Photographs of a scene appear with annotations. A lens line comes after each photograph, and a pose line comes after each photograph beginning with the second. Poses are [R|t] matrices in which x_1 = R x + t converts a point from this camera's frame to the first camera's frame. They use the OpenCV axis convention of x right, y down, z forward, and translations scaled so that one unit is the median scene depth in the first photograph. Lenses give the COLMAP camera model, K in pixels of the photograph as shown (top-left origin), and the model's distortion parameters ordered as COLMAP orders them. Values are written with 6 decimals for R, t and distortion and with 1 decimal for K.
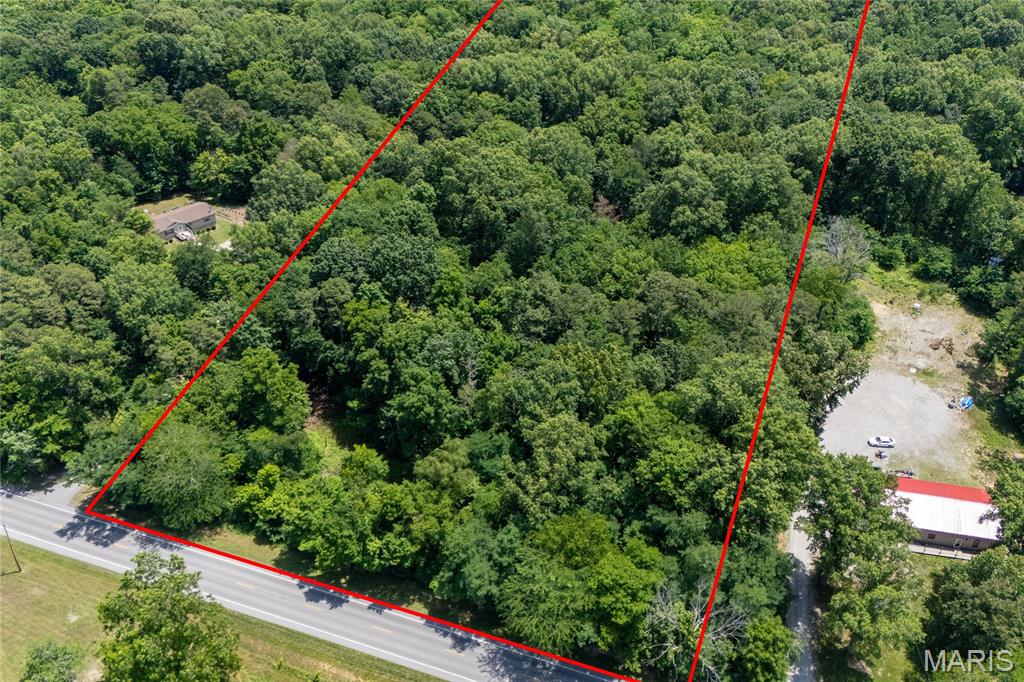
lens RADIAL K [[710.6, 0, 509.5], [0, 710.6, 343.6], [0, 0, 1]] dist [0.027748, -0.002280]
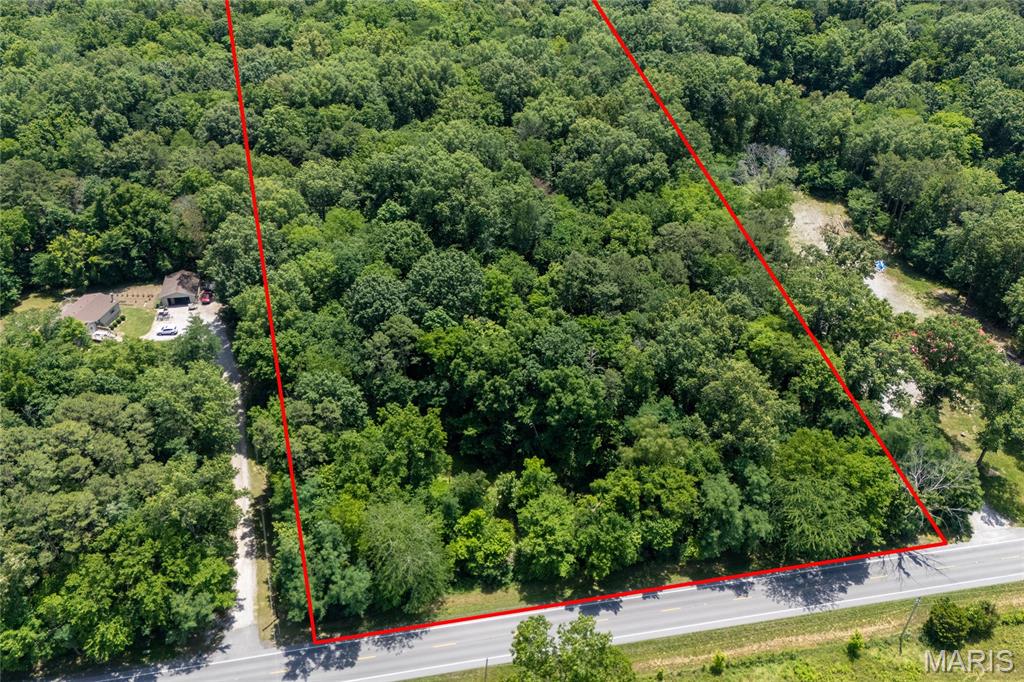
lens RADIAL K [[710.6, 0, 508.8], [0, 710.6, 337.9], [0, 0, 1]] dist [0.027748, -0.002280]
pose [[0.891207, -0.304108, 0.336552, -0.542696], [0.302775, 0.951306, 0.057834, -0.090280], [-0.337752, 0.050358, 0.939887, 0.082783]]
